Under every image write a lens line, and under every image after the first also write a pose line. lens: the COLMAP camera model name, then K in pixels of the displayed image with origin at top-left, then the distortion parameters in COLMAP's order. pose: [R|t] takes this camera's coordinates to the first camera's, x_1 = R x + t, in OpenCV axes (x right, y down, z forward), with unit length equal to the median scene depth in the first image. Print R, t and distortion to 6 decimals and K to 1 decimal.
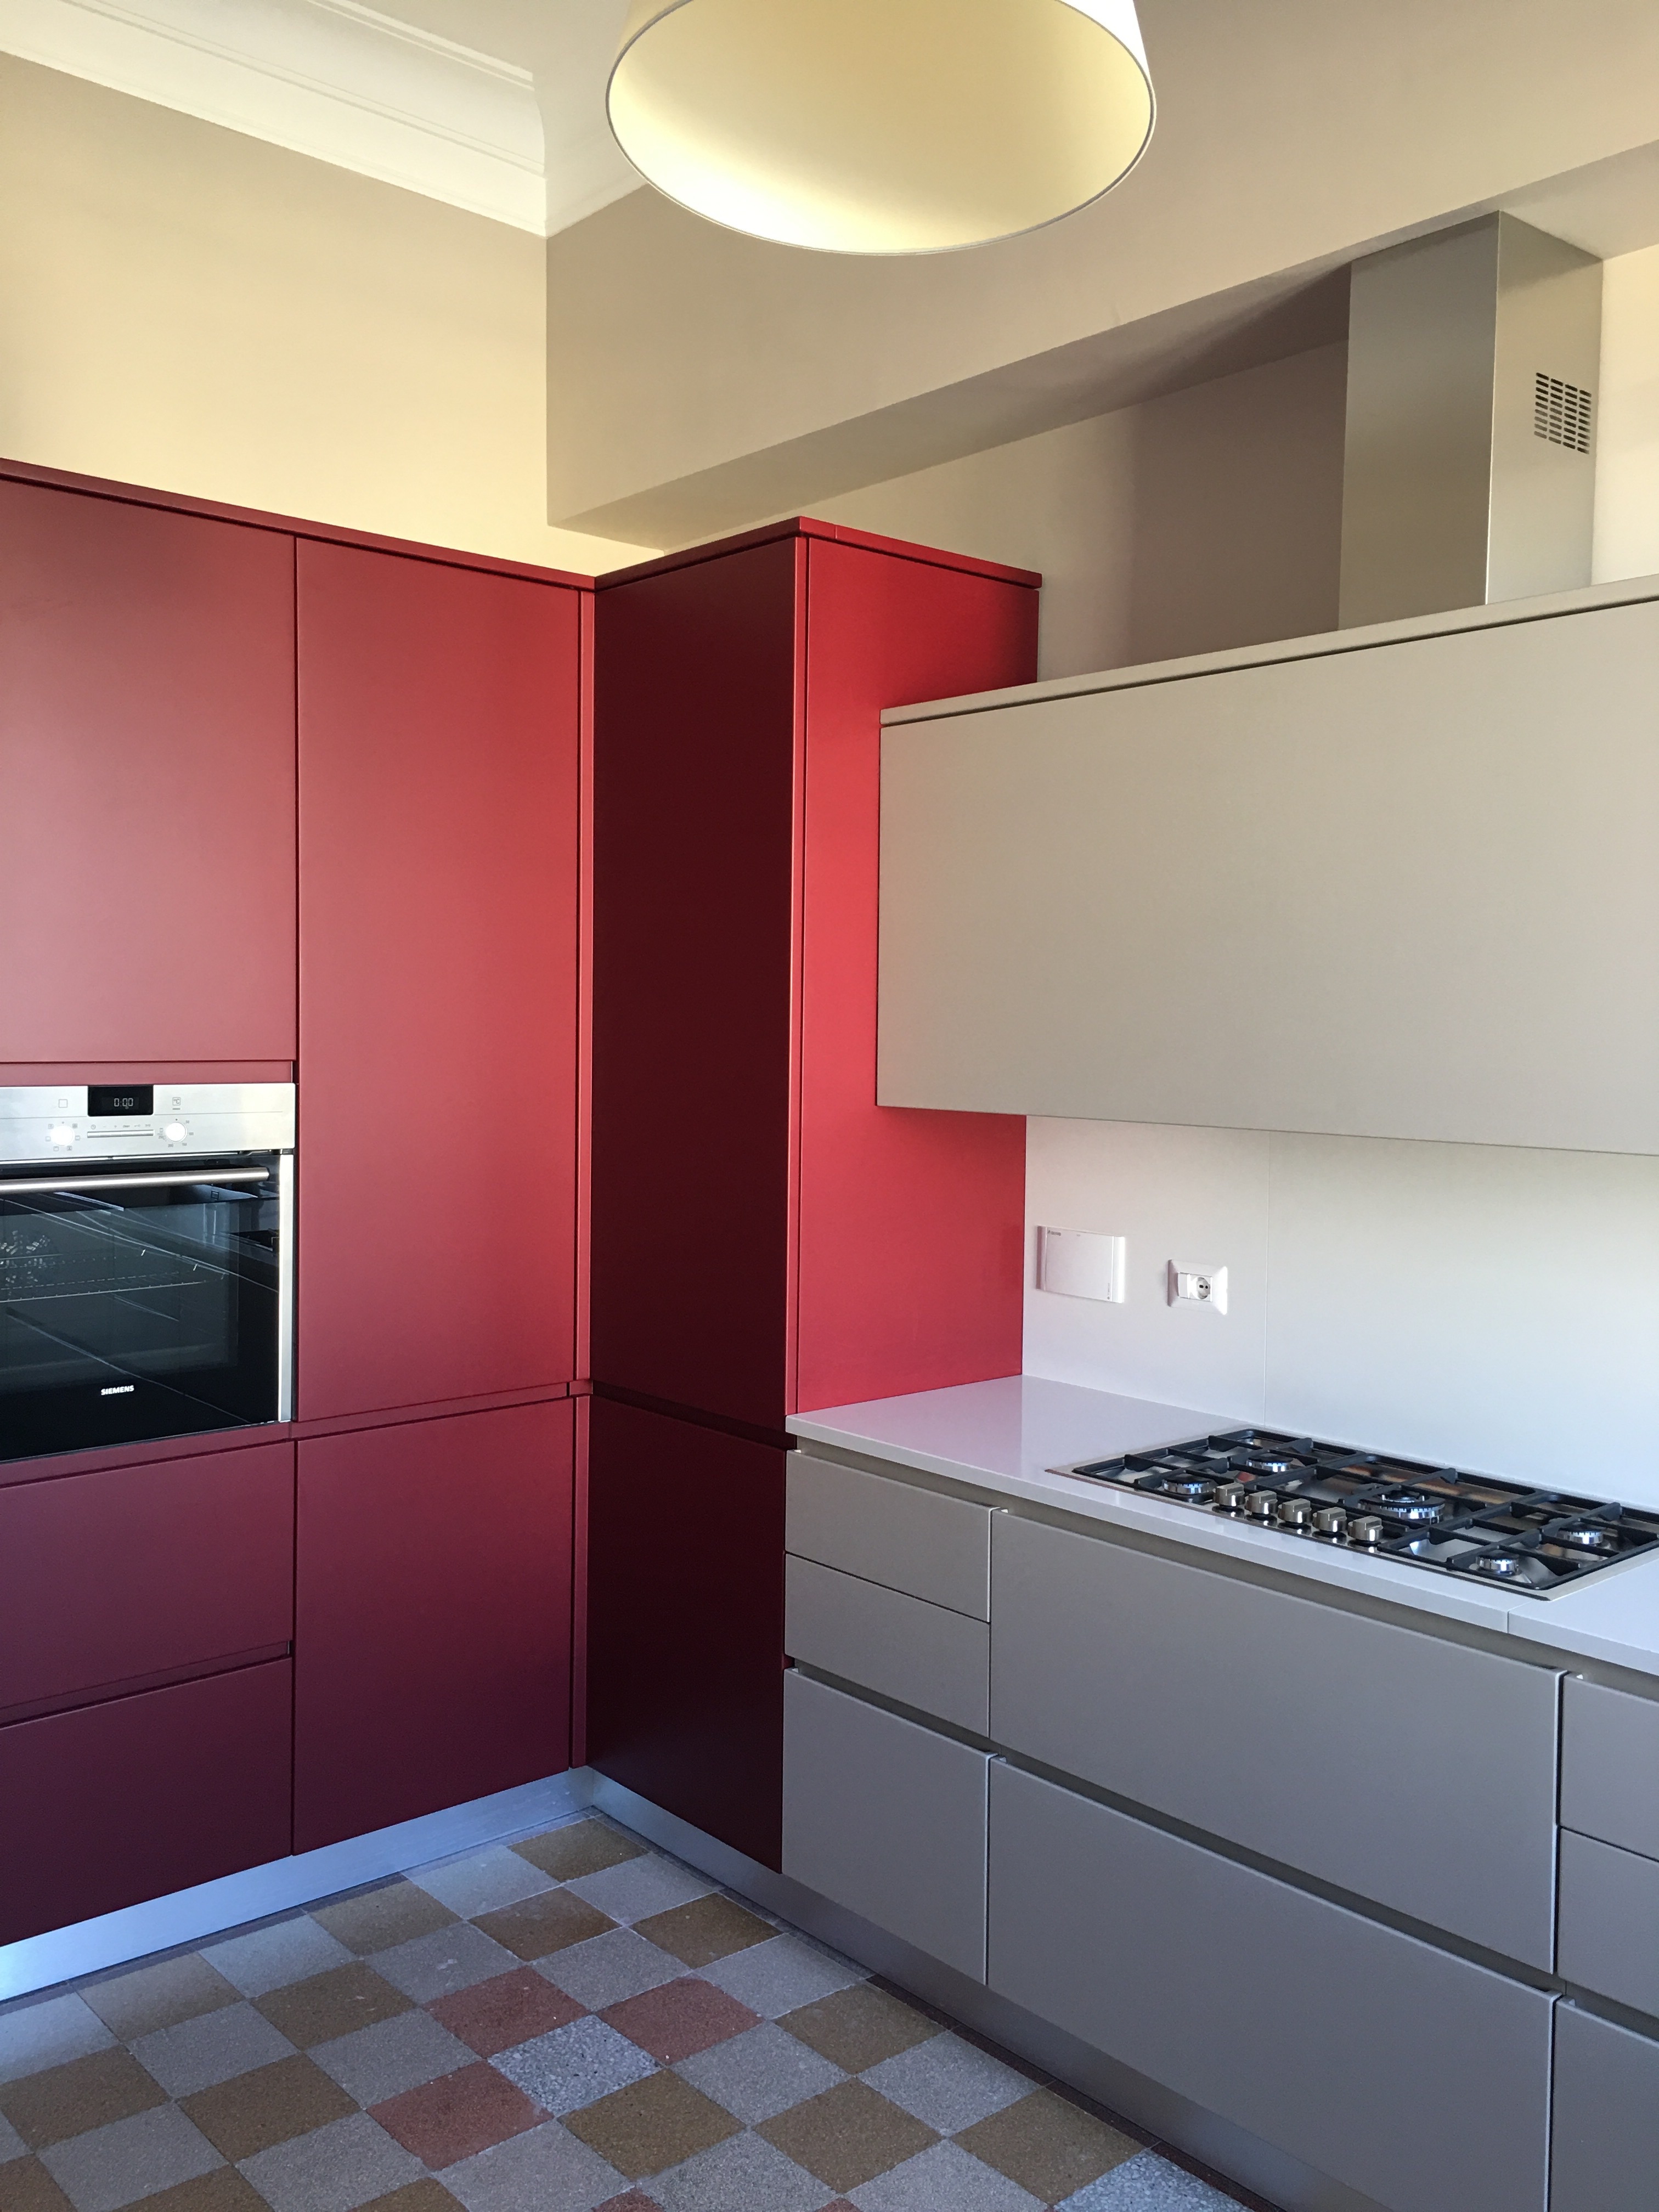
lens RADIAL K [[1875.0, 0, 830.6], [0, 1875.0, 1104.5], [0, 0, 1]] dist [0.079729, -0.099043]
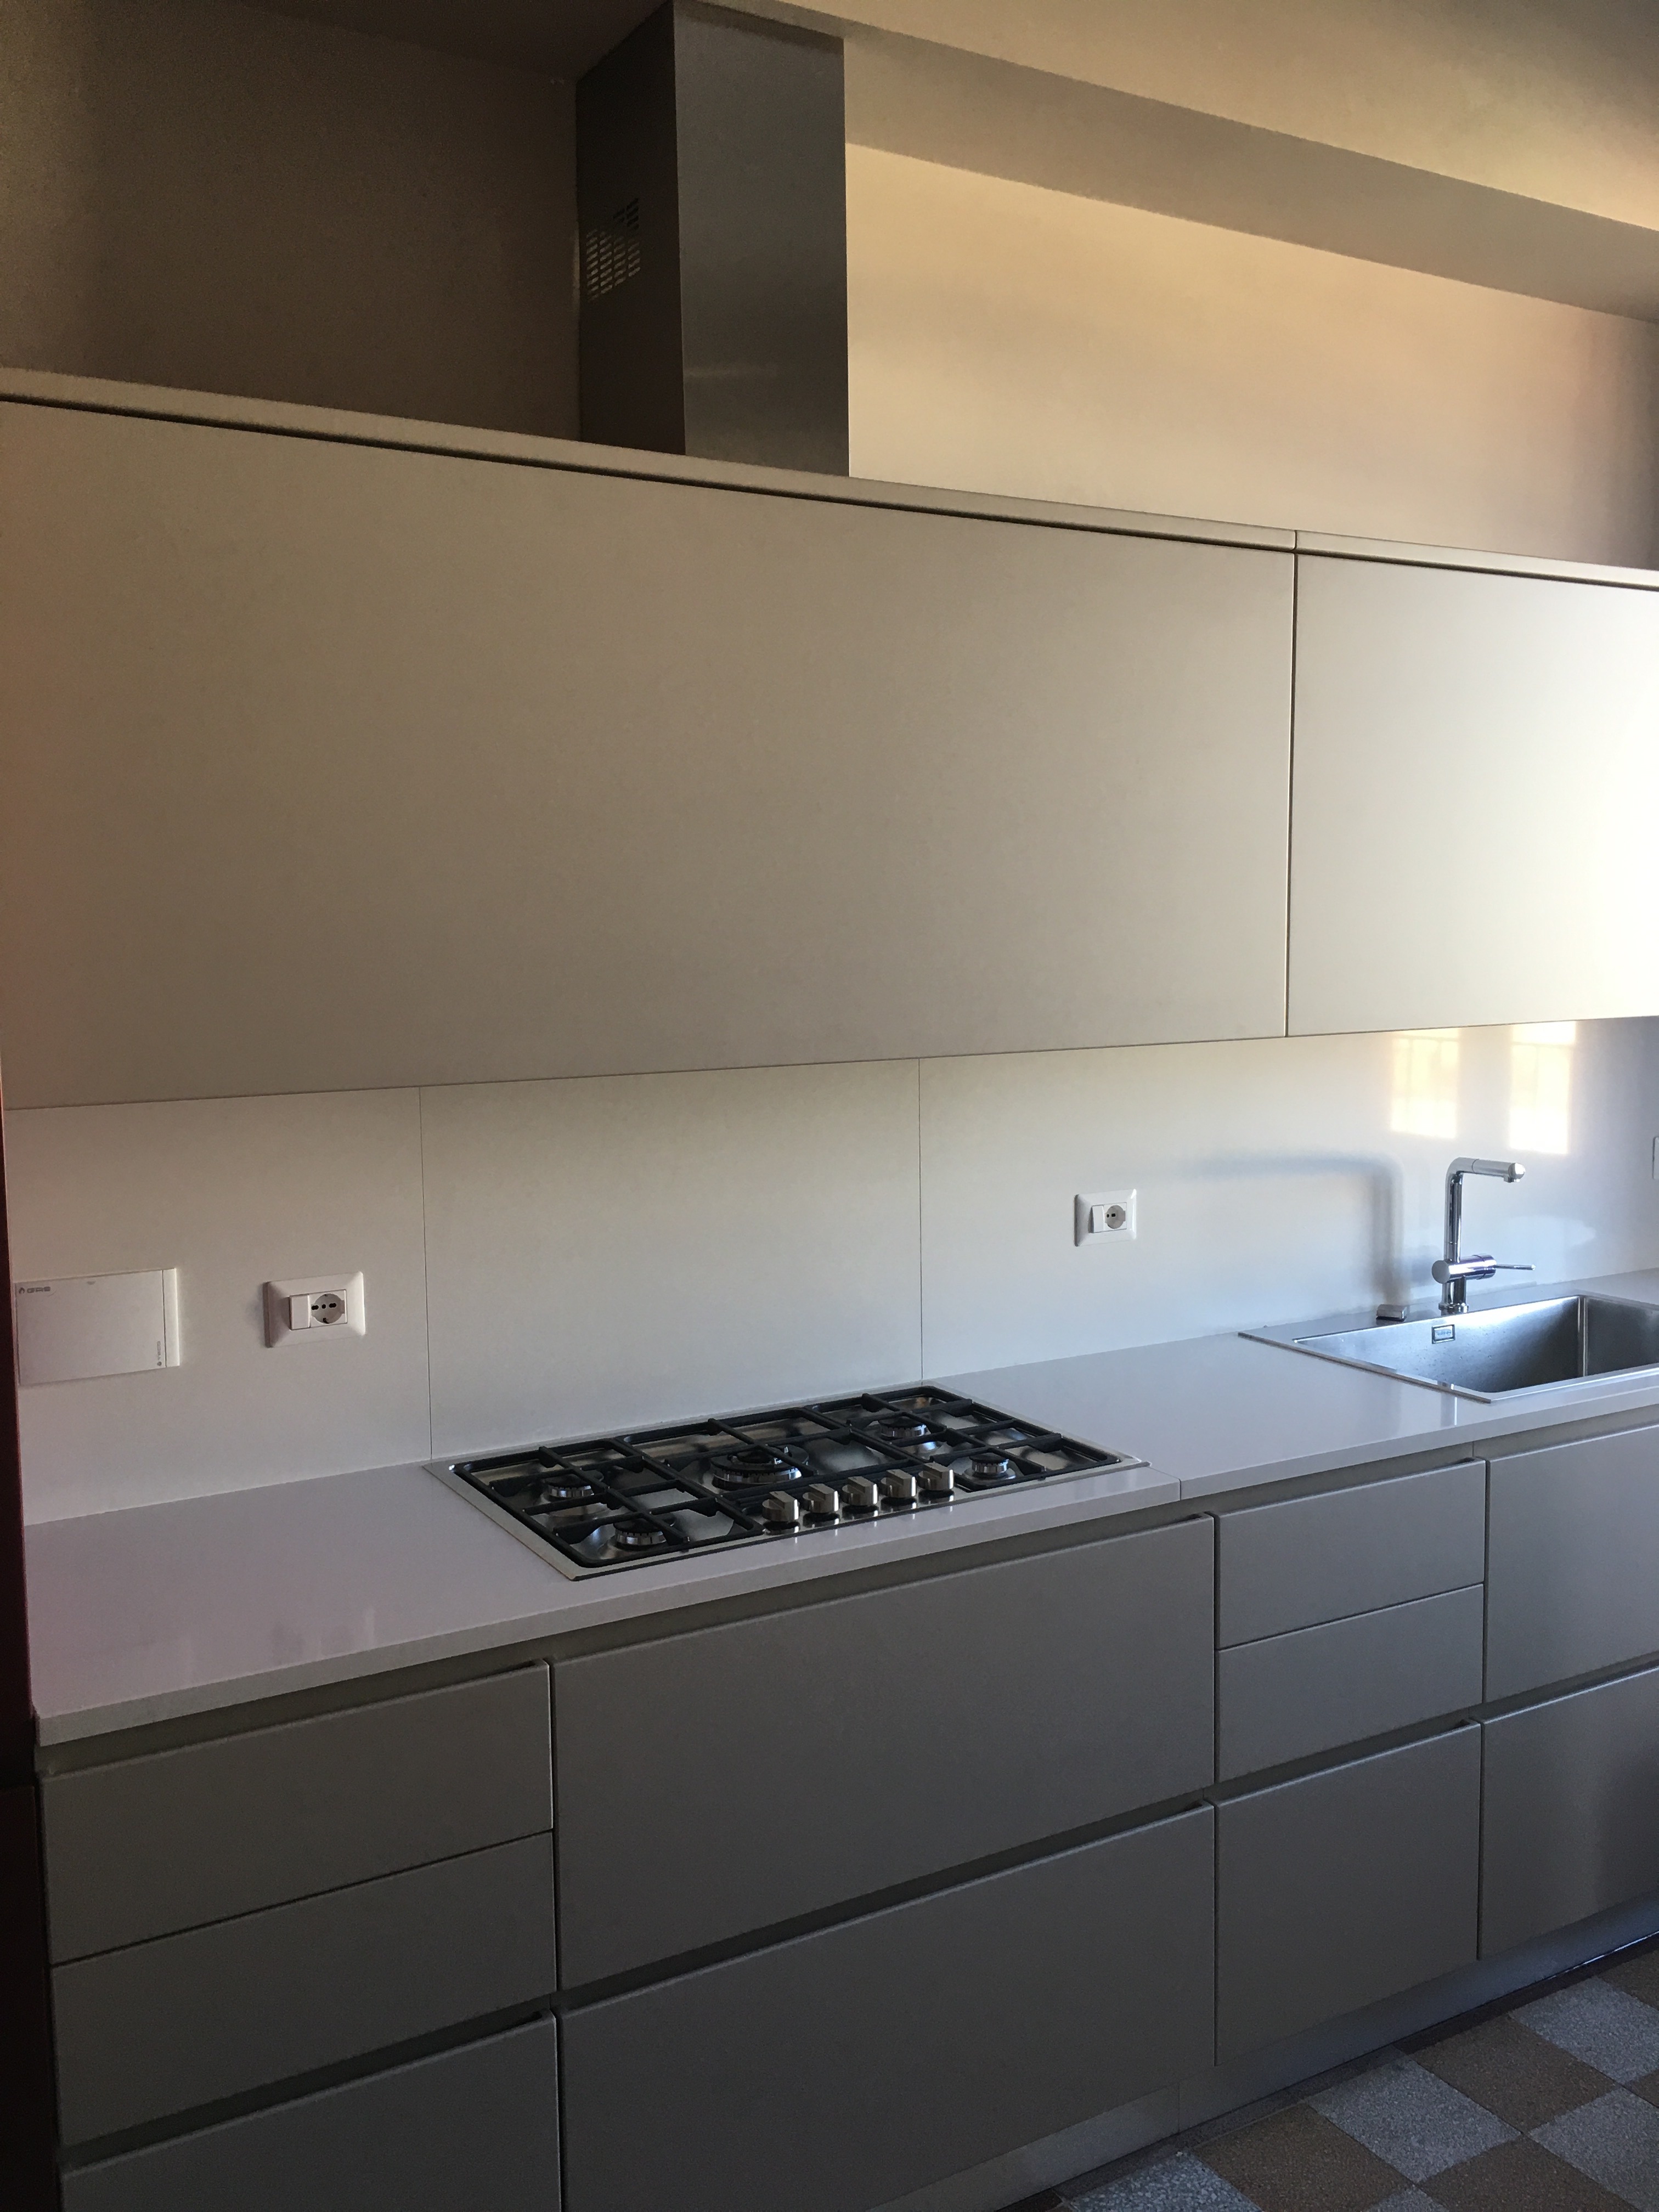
lens RADIAL K [[1875.0, 0, 832.0], [0, 1875.0, 1107.6], [0, 0, 1]] dist [0.079729, -0.099043]
pose [[0.197045, -0.097157, 0.975568, -0.470957], [0.078518, 0.993445, 0.083078, -0.024836], [-0.977245, 0.060230, 0.203382, 0.661319]]
